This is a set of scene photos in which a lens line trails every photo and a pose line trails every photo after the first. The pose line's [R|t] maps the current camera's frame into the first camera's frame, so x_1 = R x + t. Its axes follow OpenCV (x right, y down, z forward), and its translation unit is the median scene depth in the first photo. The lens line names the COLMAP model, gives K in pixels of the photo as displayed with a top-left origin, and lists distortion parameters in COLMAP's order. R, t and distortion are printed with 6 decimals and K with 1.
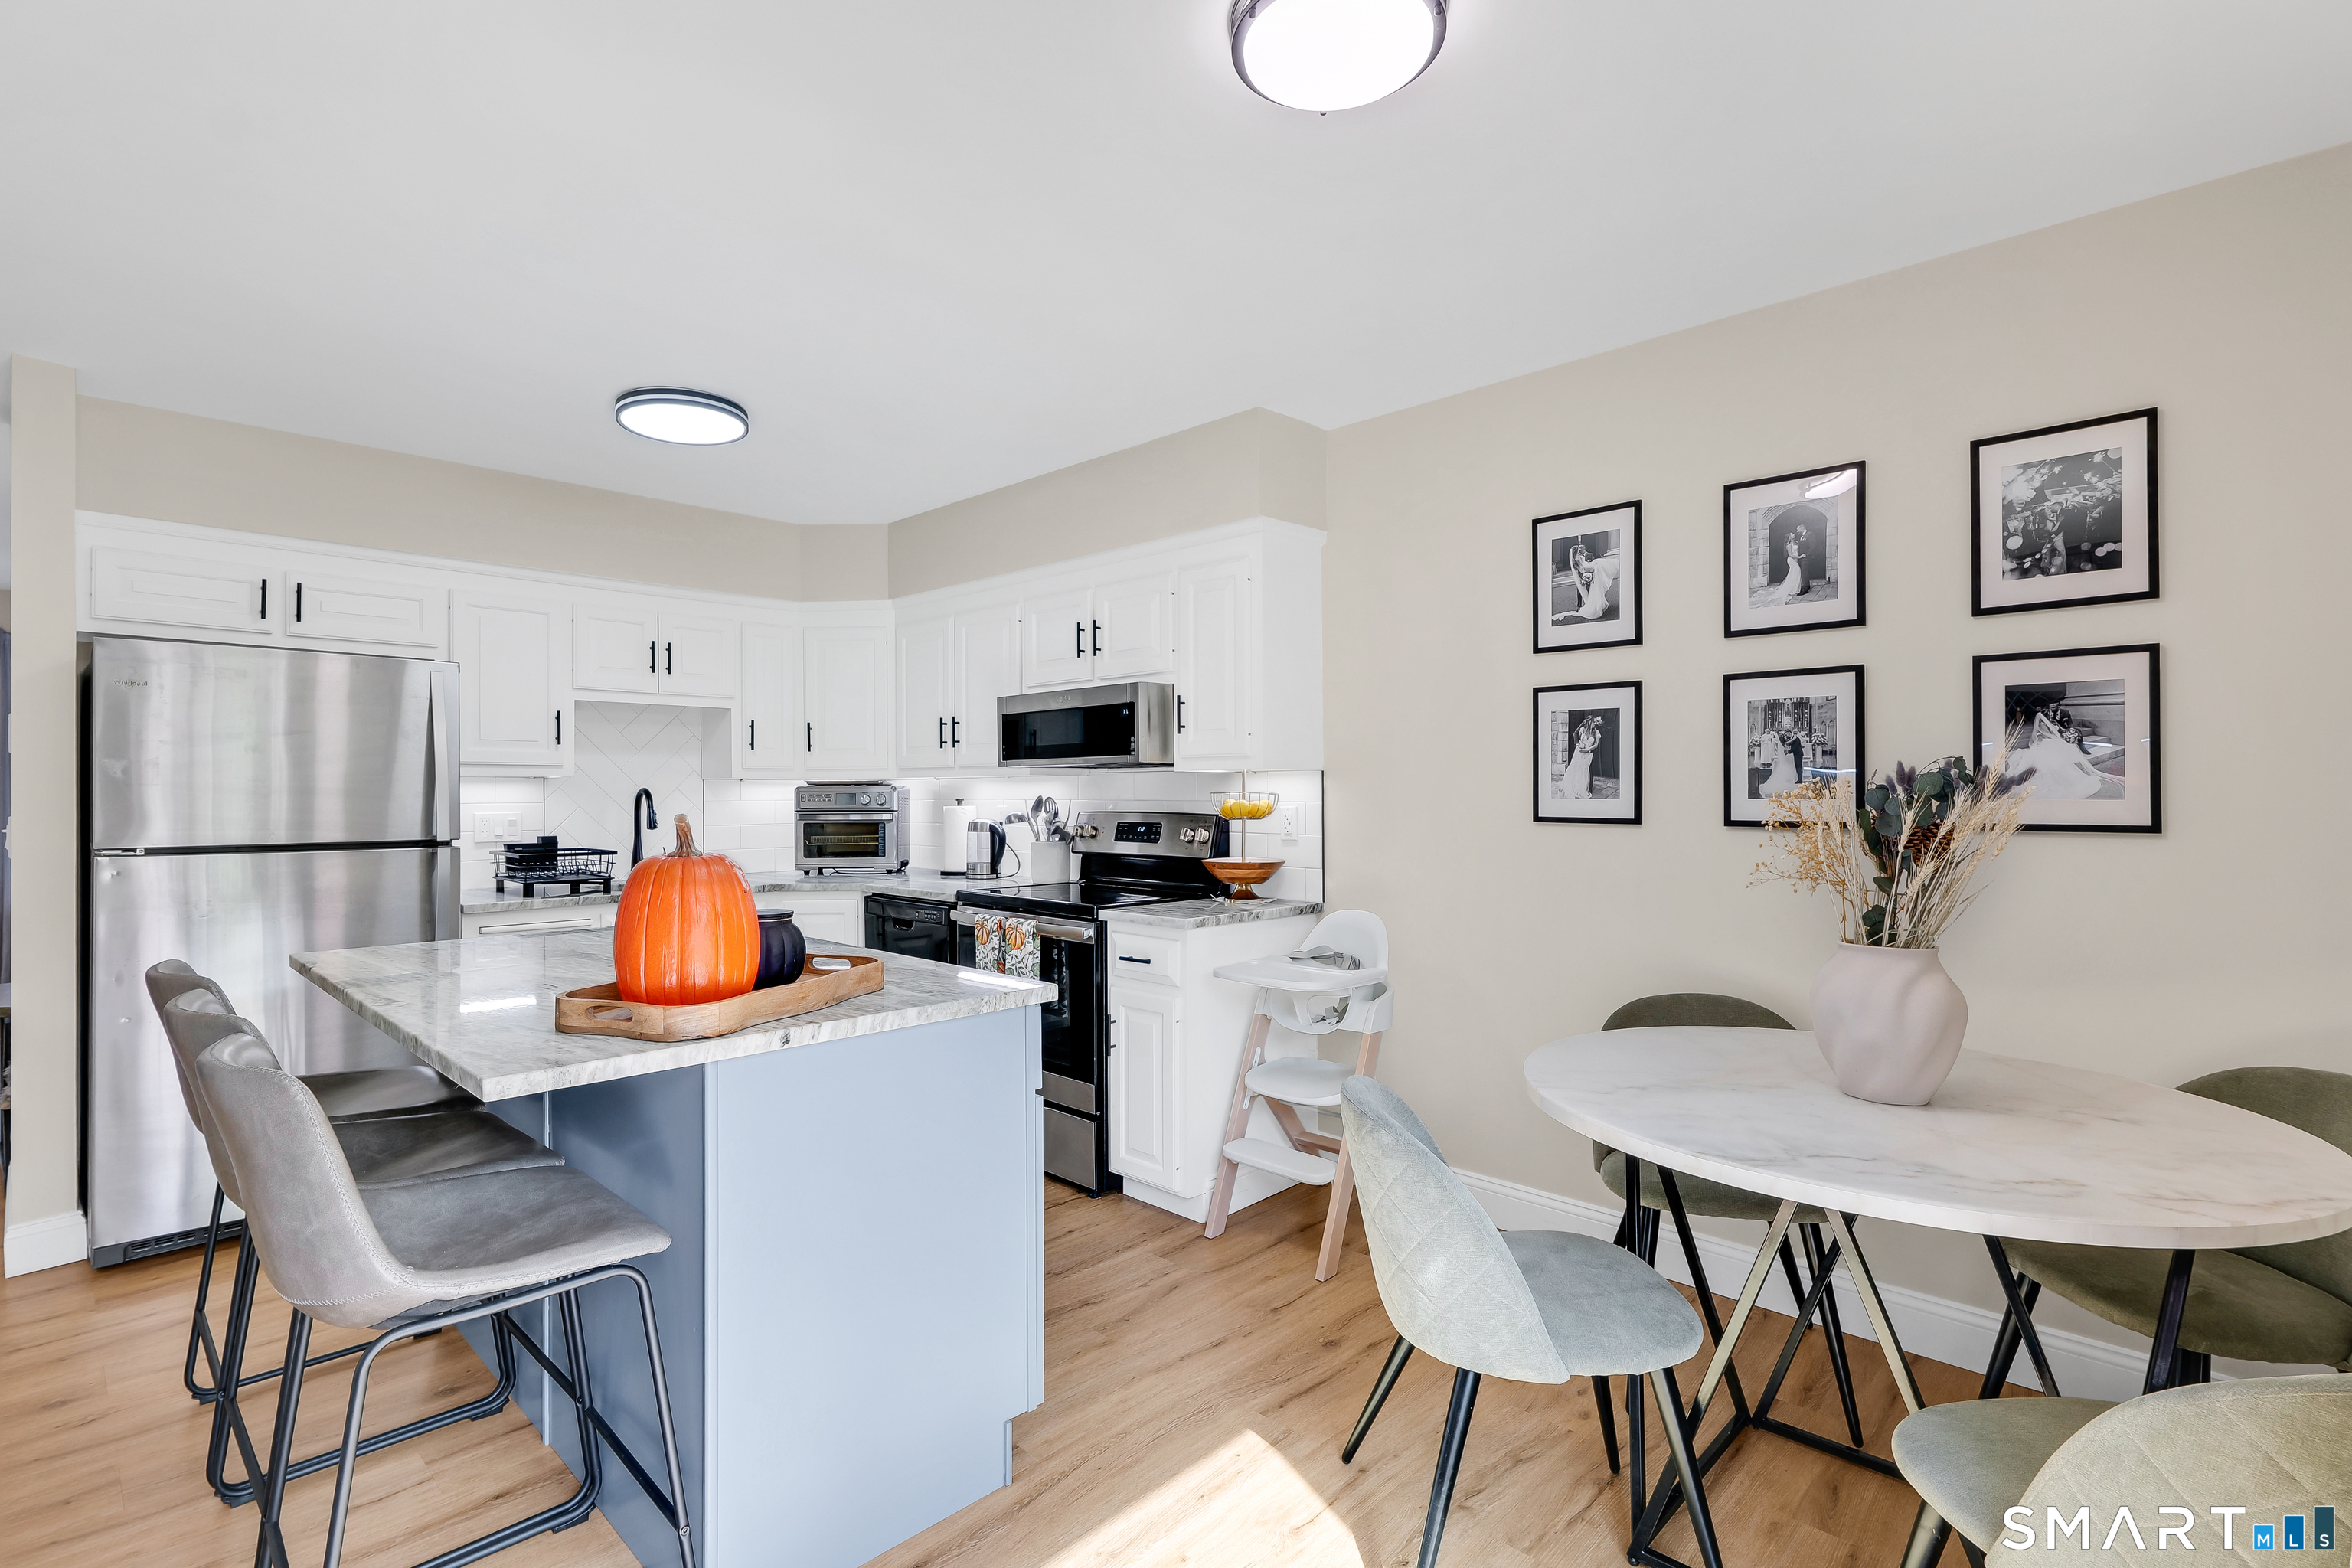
lens RADIAL K [[1087.7, 0, 1161.5], [0, 1087.7, 789.0], [0, 0, 1]] dist [0.002065, 0.000870]
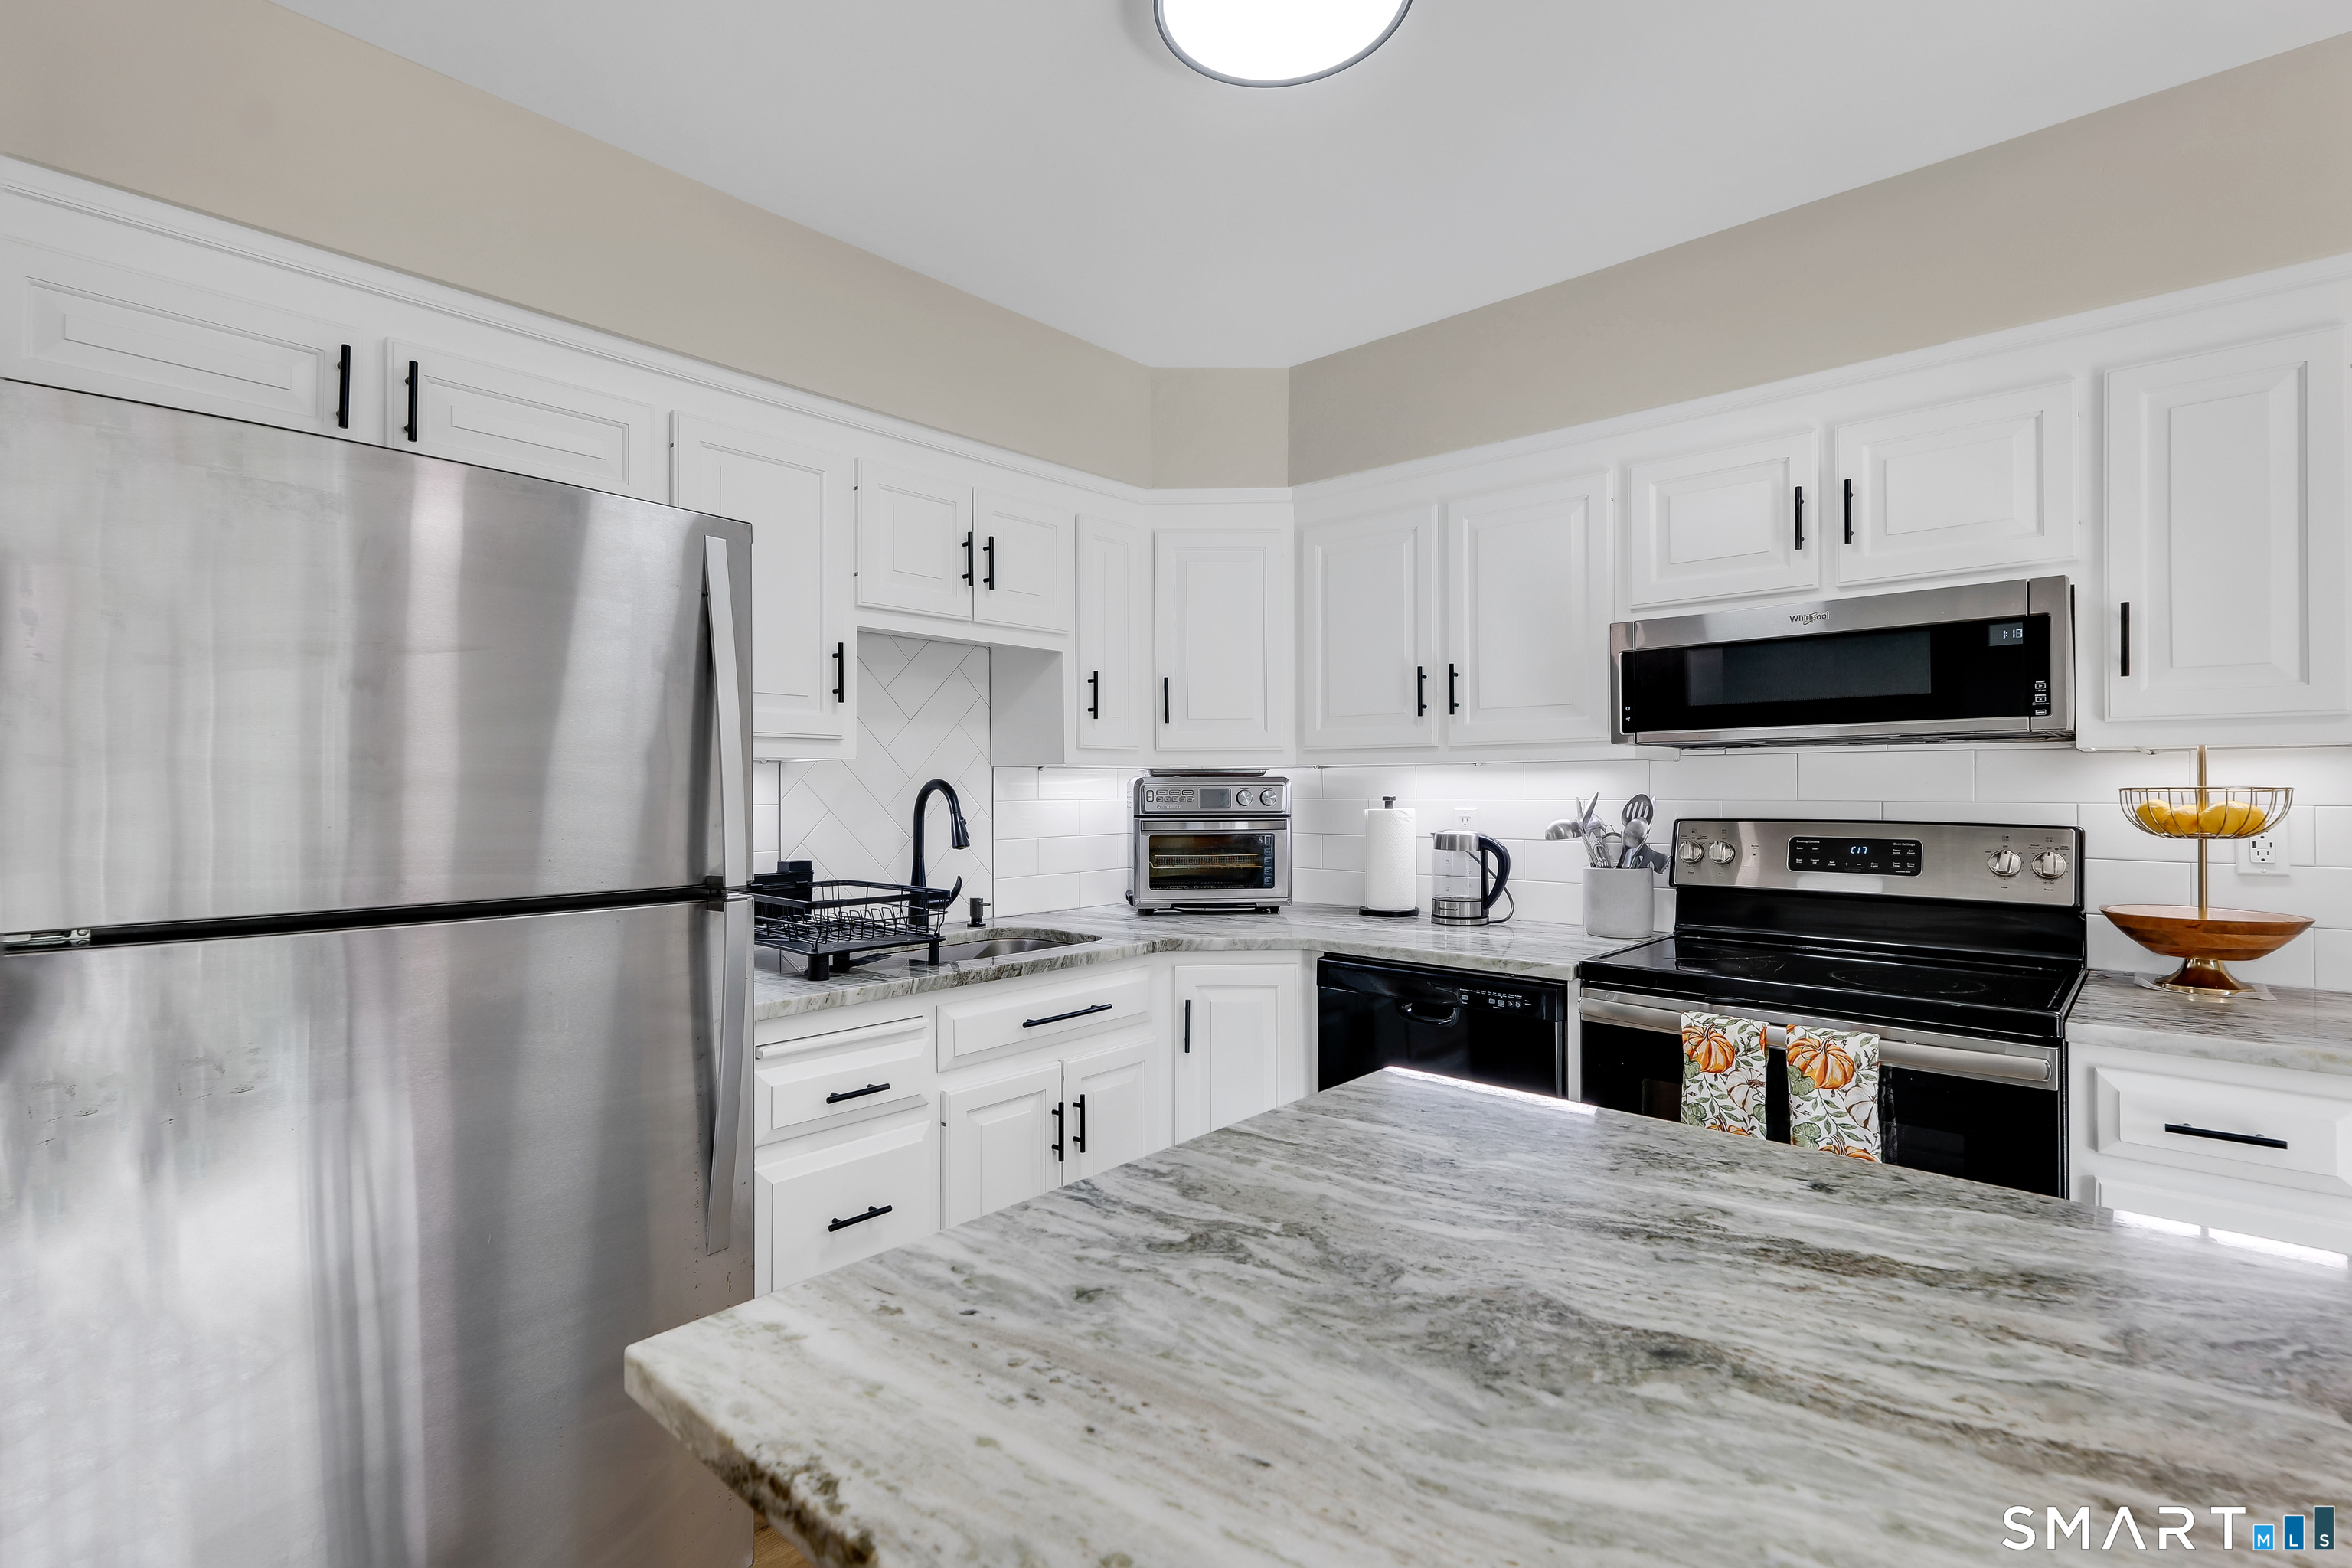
lens RADIAL K [[1087.7, 0, 1178.1], [0, 1087.7, 773.9], [0, 0, 1]] dist [0.002065, 0.000870]
pose [[0.999228, 0.001666, 0.039243, -0.461923], [-0.001308, 0.999957, -0.009141, 0.001875], [-0.039257, 0.009083, 0.999188, 0.491846]]
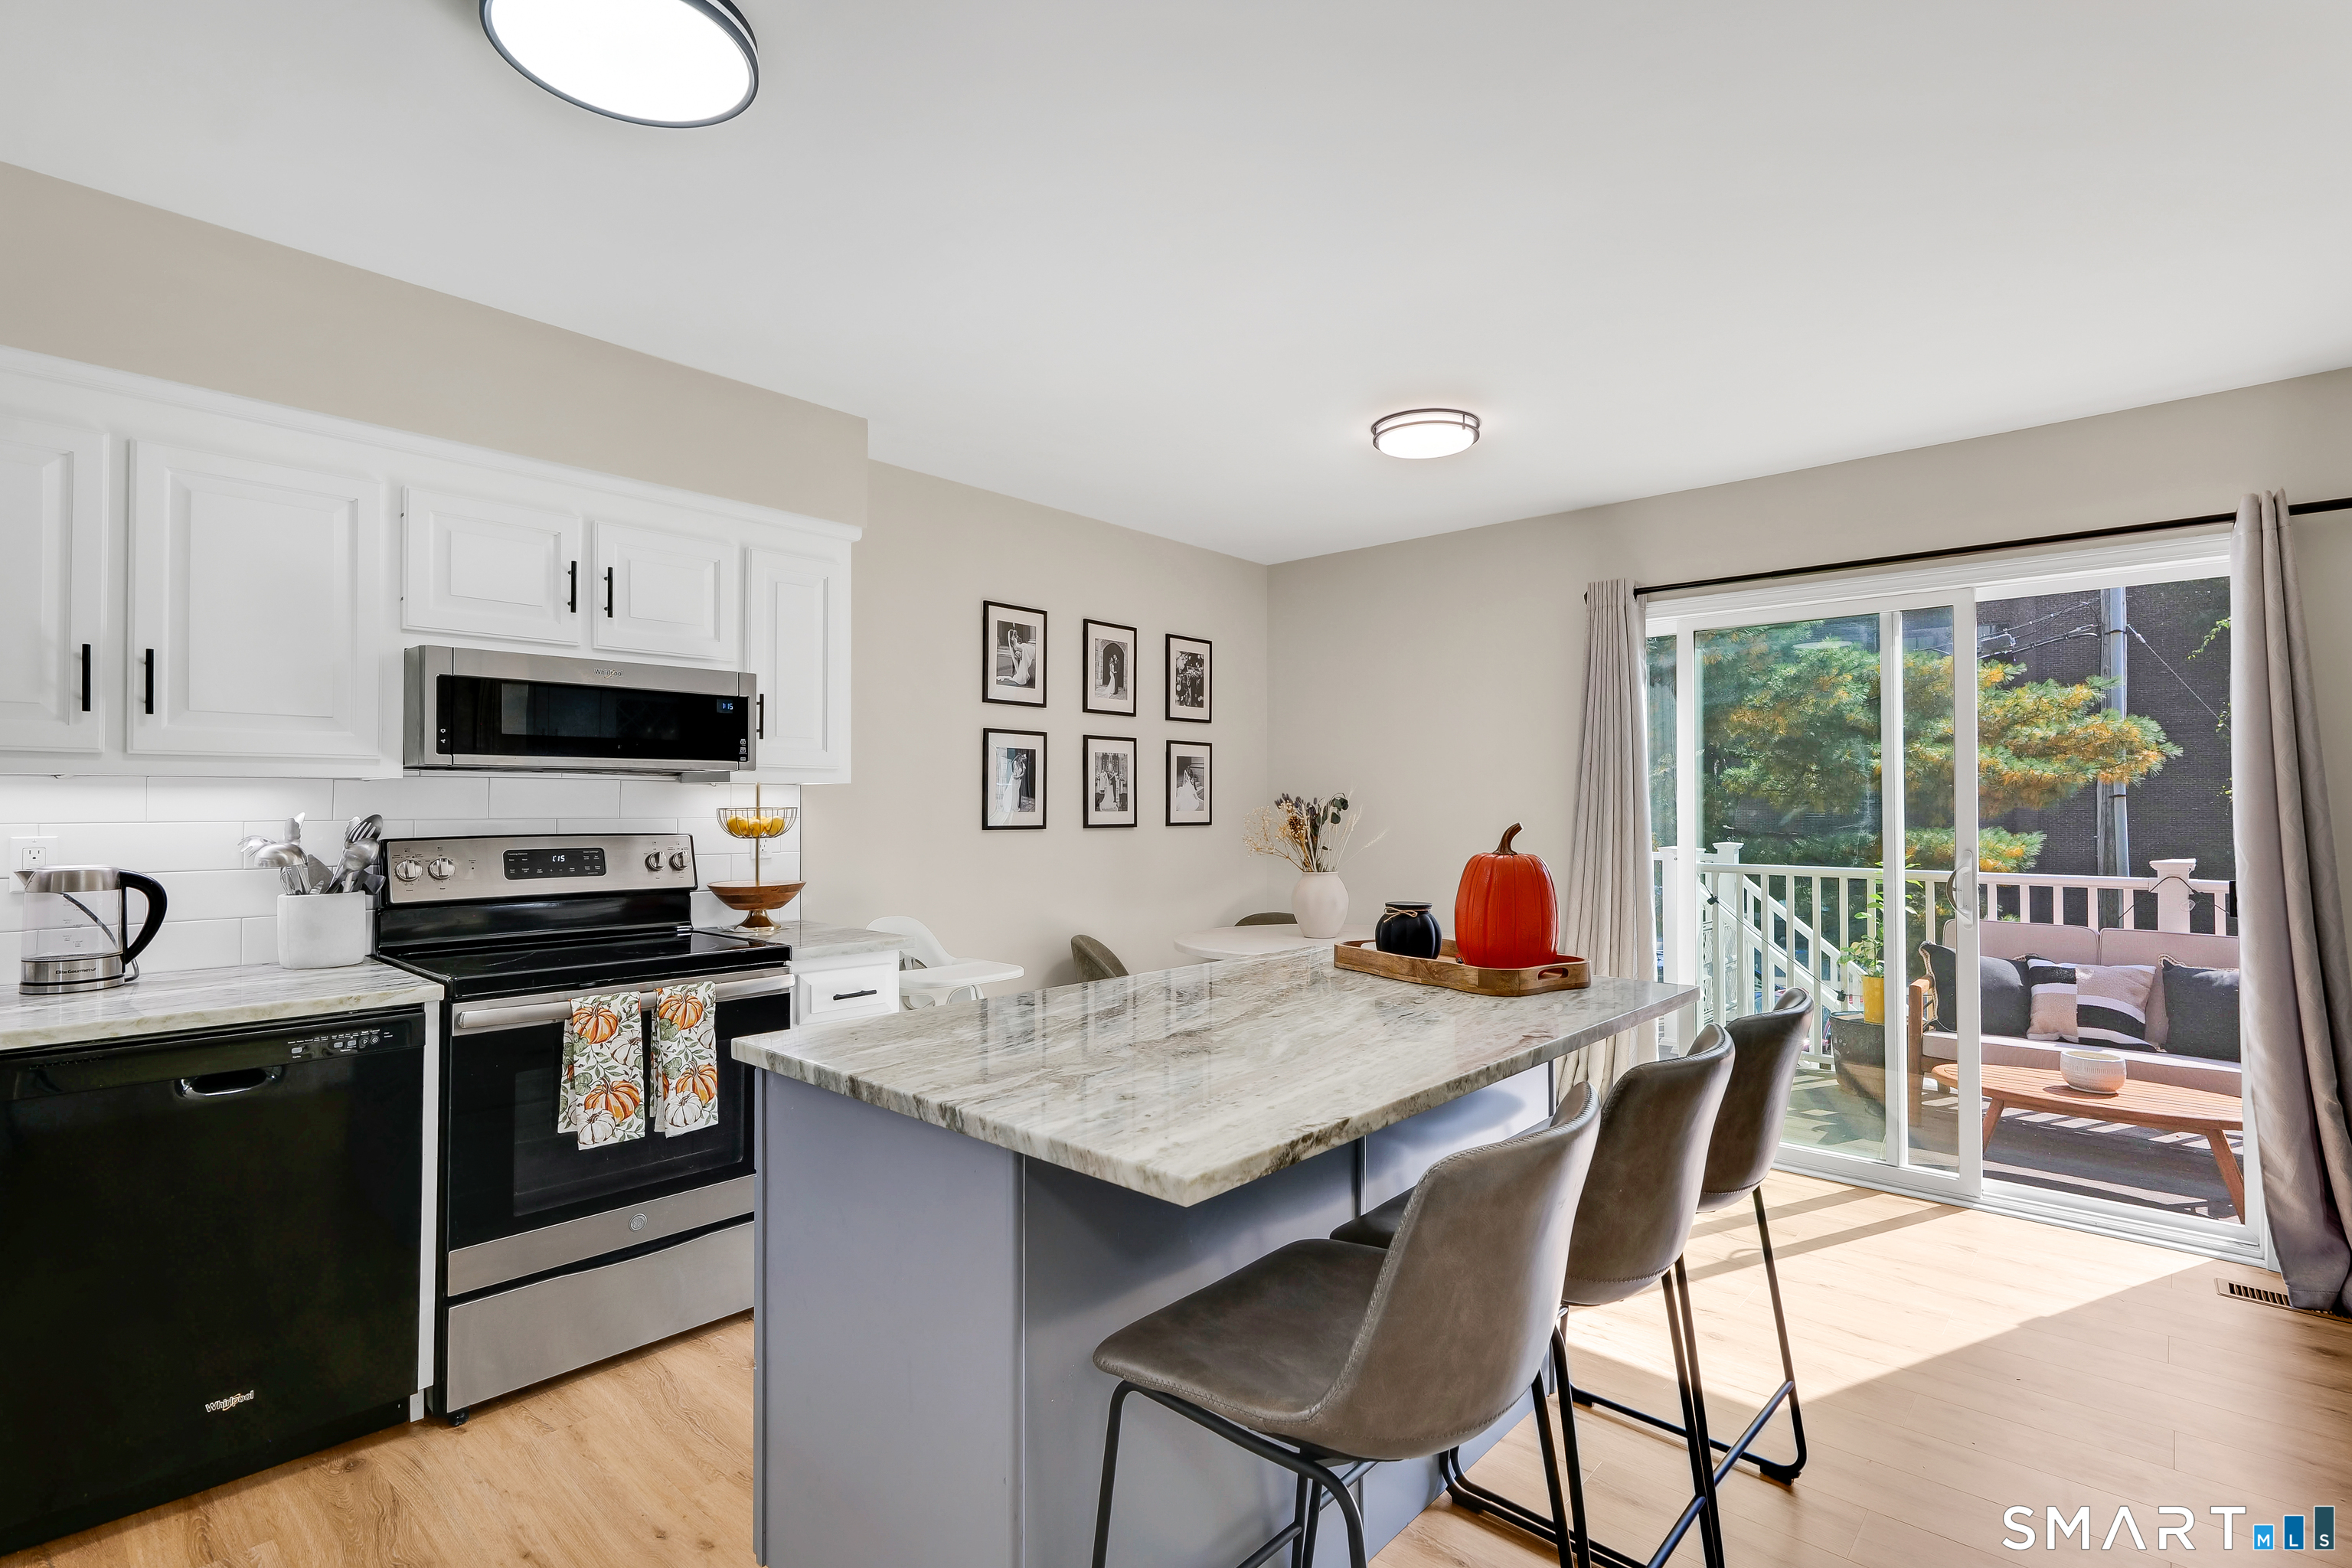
lens RADIAL K [[1087.7, 0, 1161.6], [0, 1087.7, 793.0], [0, 0, 1]] dist [0.002065, 0.000870]
pose [[-0.018966, 0.013224, 0.999733, -0.847027], [-0.003214, 0.999907, -0.013287, 0.002116], [-0.999815, -0.003465, -0.018922, 0.702670]]
